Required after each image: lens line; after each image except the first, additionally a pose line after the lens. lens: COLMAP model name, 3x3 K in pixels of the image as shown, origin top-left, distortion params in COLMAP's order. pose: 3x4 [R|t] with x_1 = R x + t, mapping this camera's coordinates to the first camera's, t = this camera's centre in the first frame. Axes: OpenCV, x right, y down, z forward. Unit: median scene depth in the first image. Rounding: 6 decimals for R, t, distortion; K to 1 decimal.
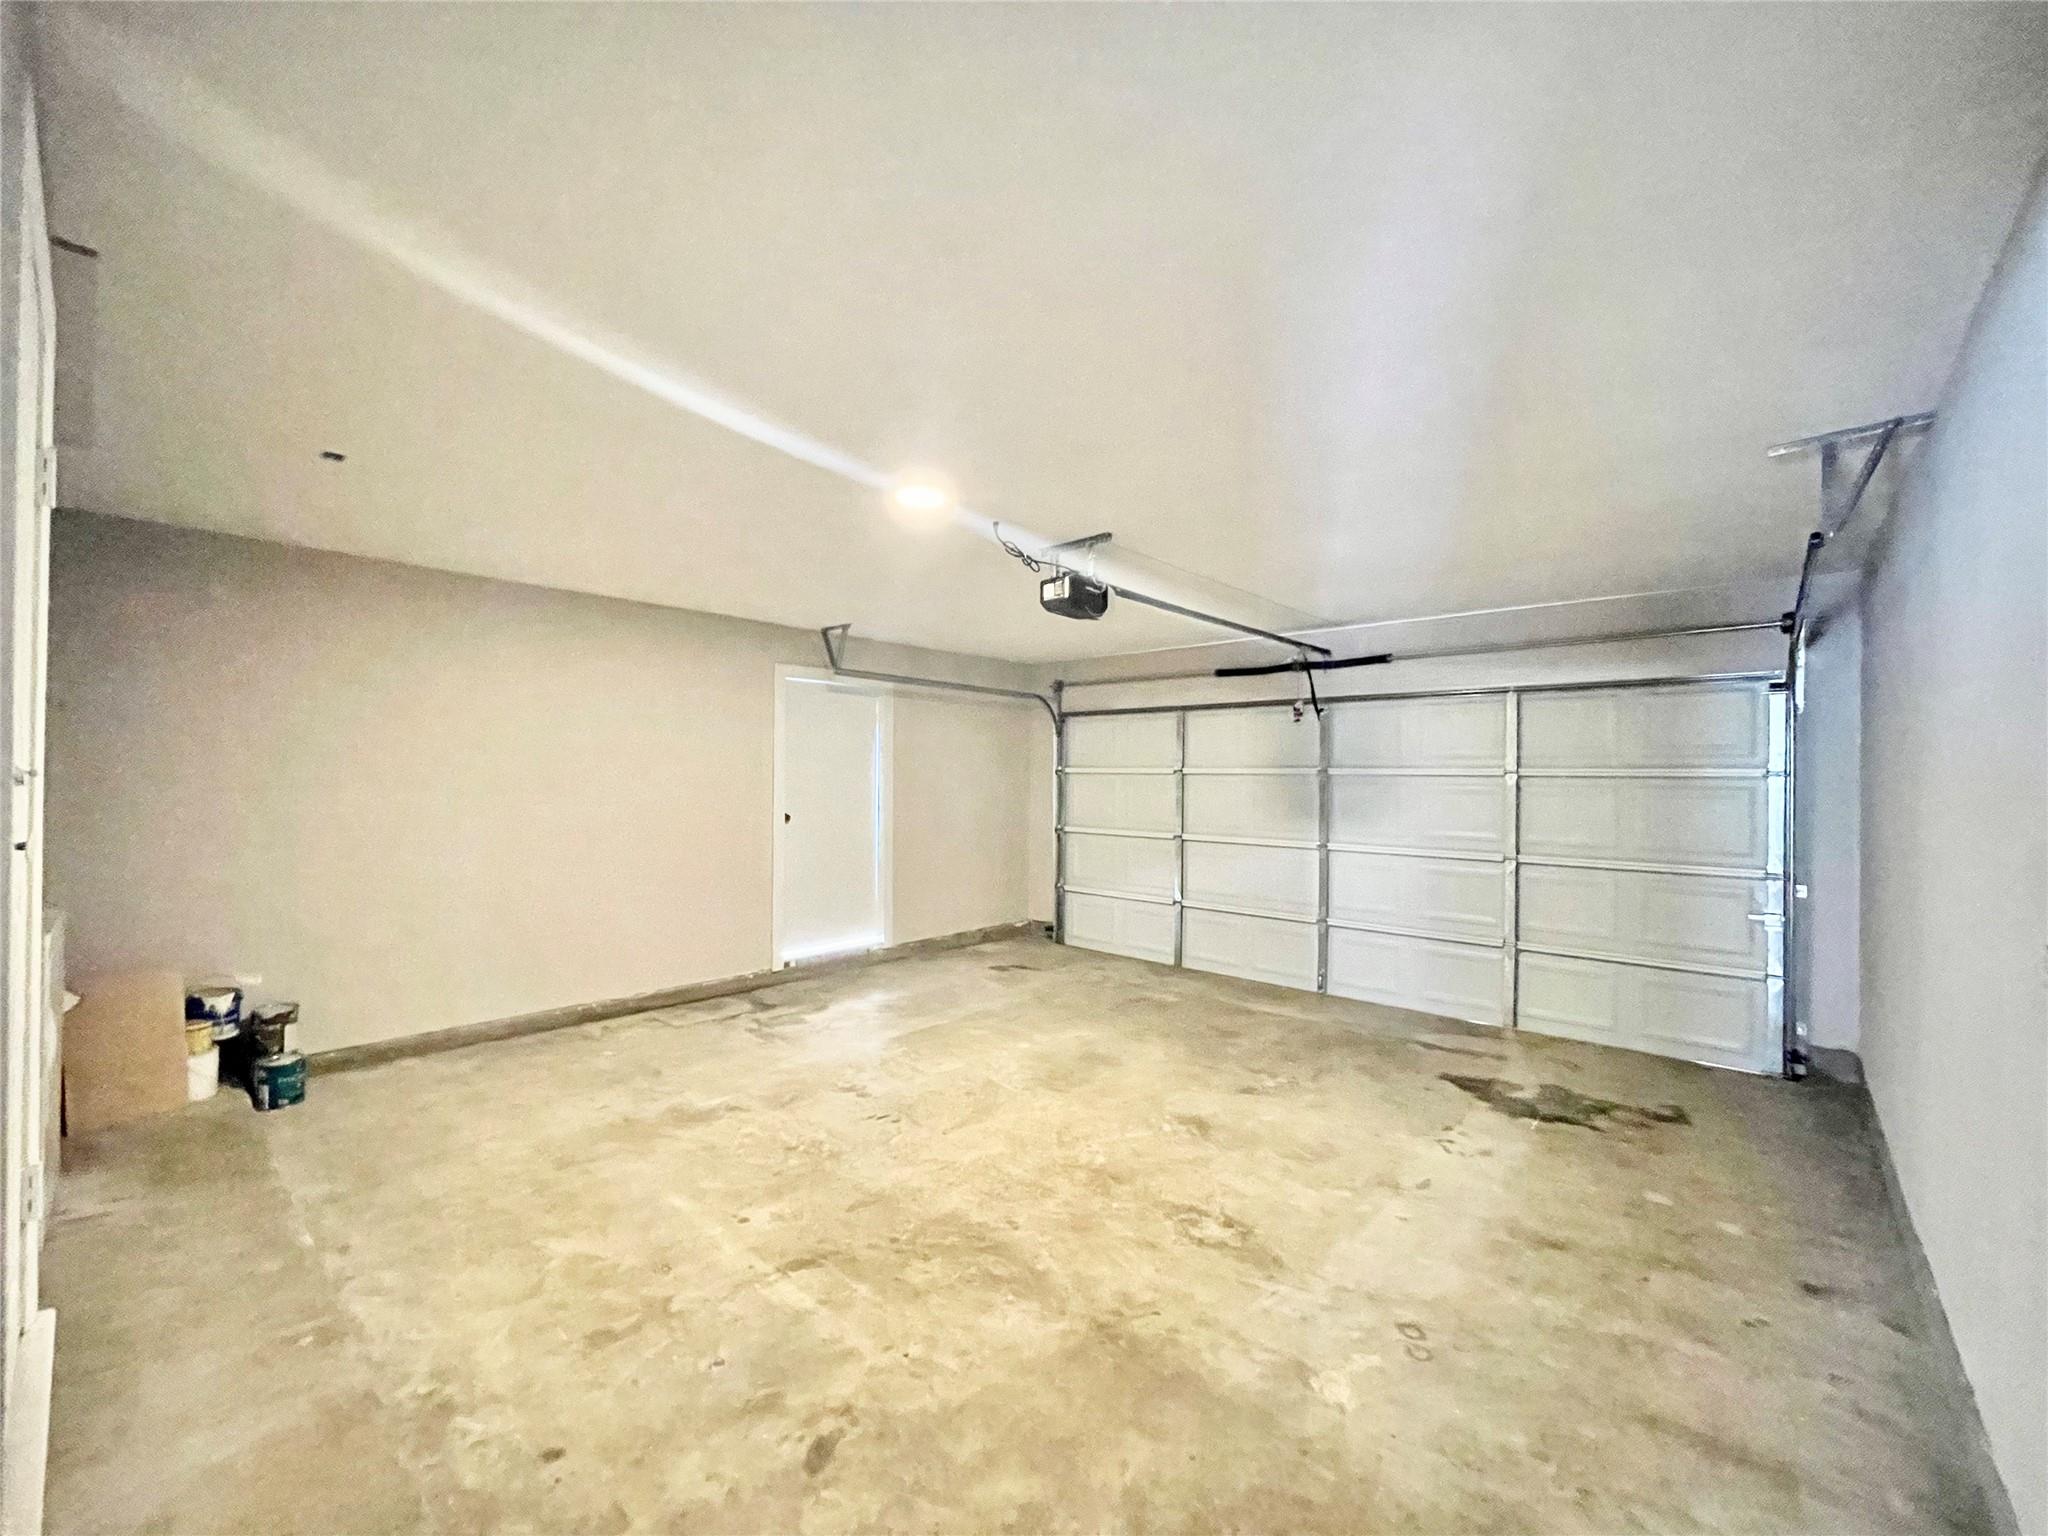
lens RADIAL K [[839.7, 0, 1033.6], [0, 839.7, 769.5], [0, 0, 1]] dist [-0.000708, -0.000122]
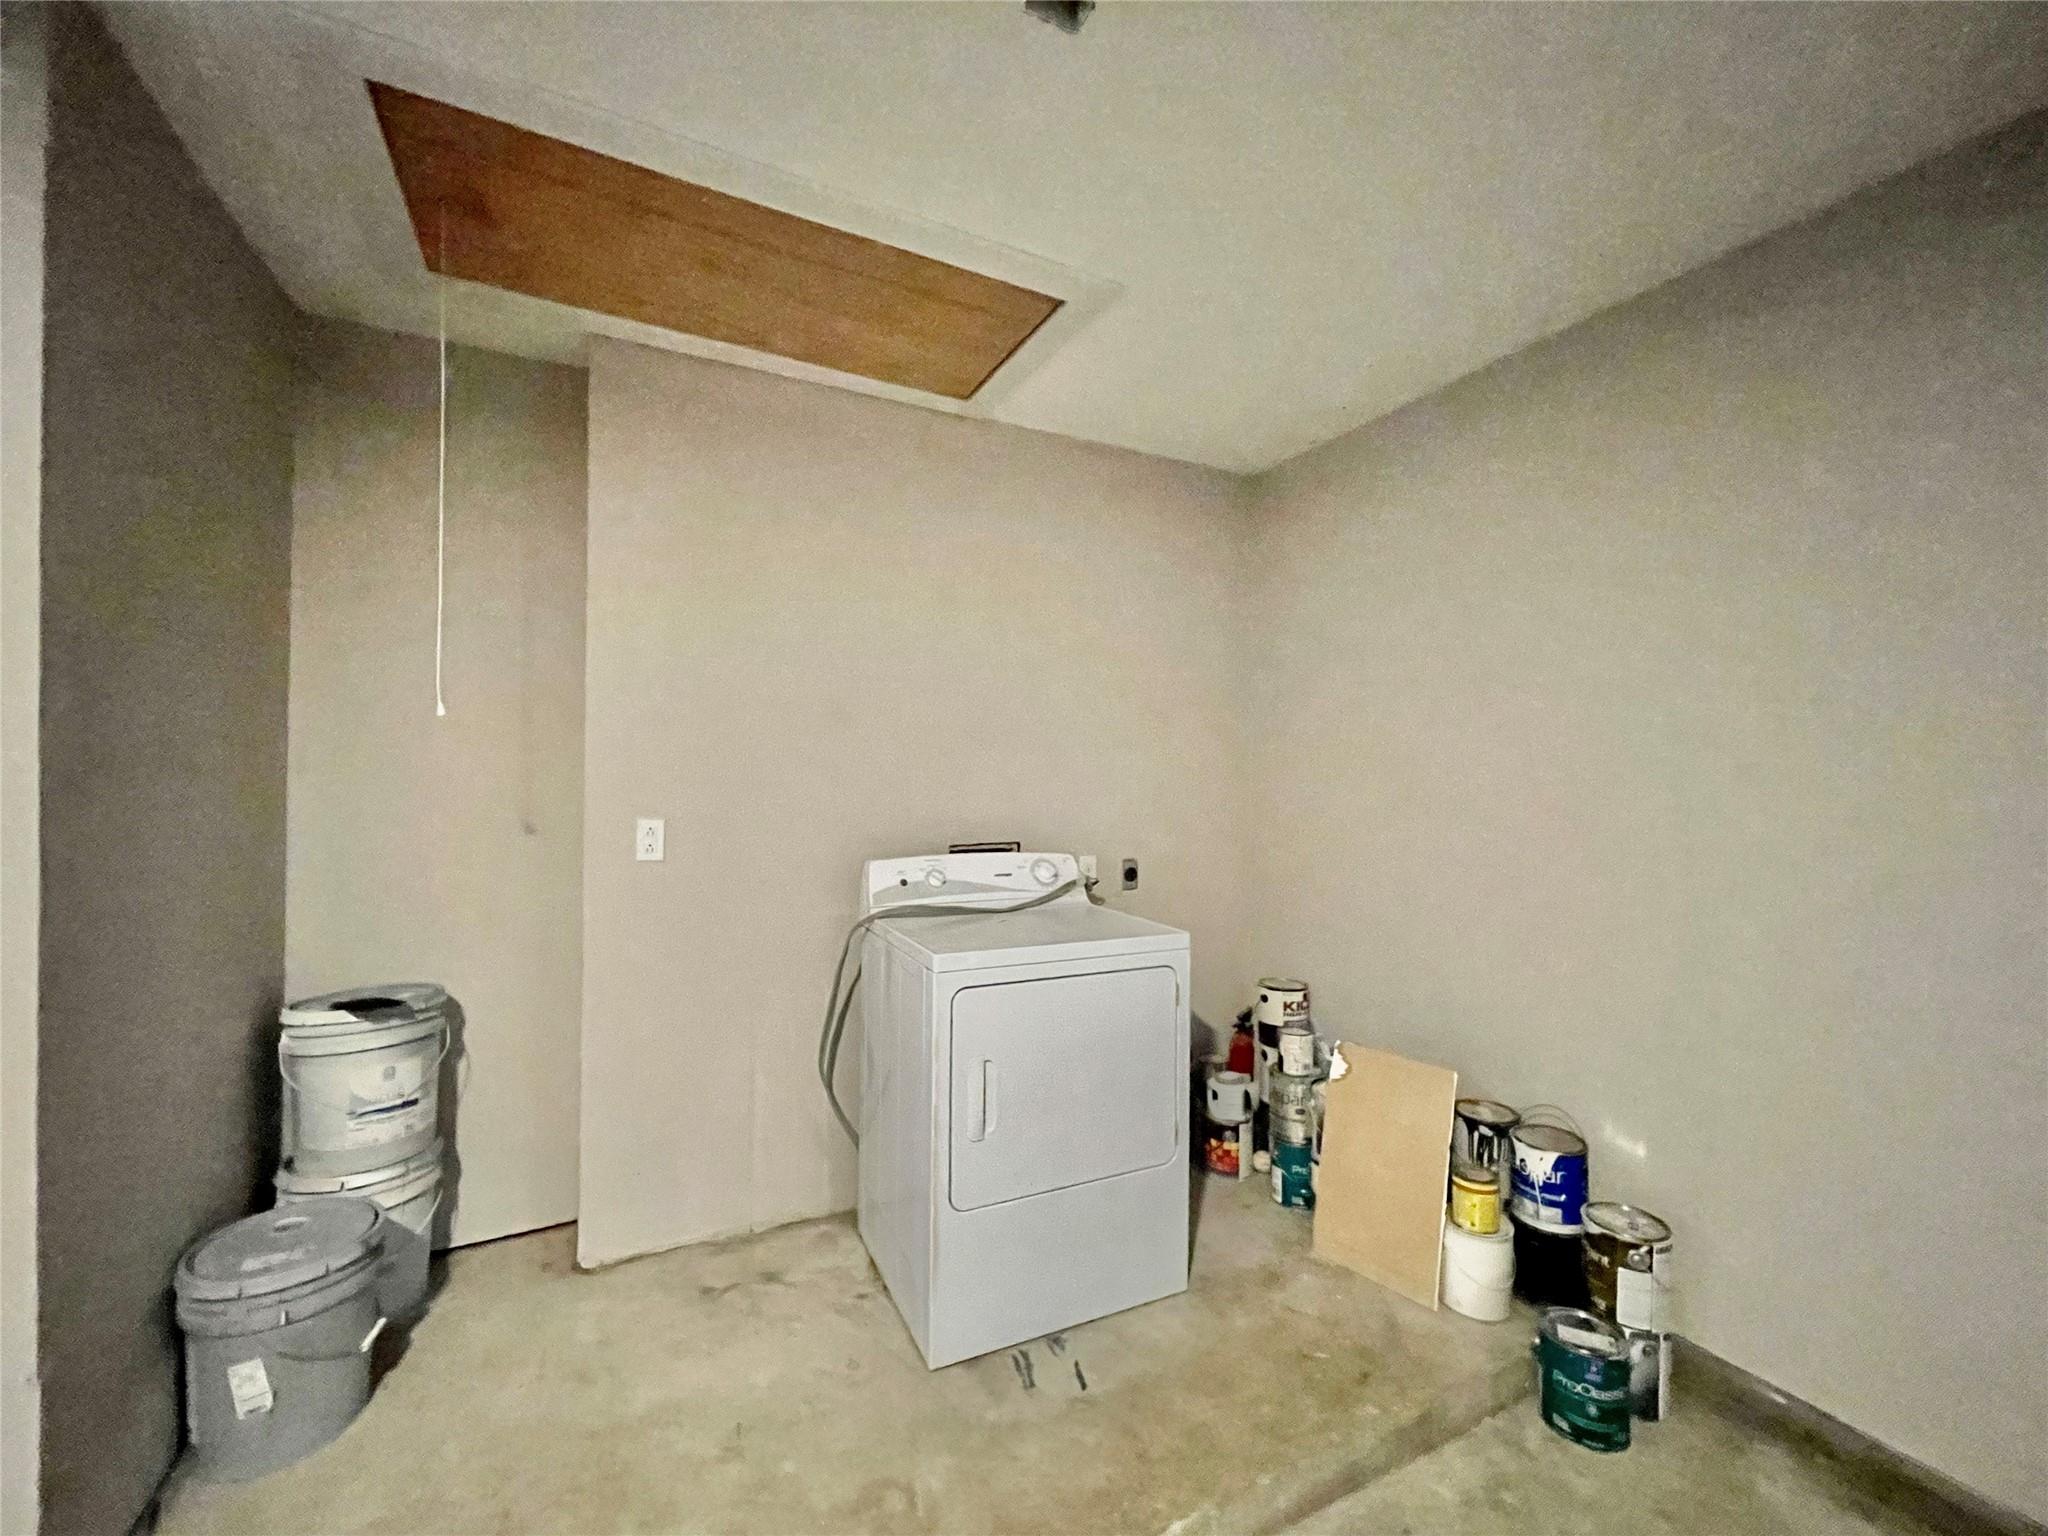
lens RADIAL K [[839.7, 0, 1033.6], [0, 839.7, 769.5], [0, 0, 1]] dist [-0.000708, -0.000122]
pose [[-0.358853, -0.019631, -0.933188, -0.330830], [-0.004738, 0.999804, -0.019210, 0.033398], [0.933382, -0.002473, -0.358876, 0.889560]]
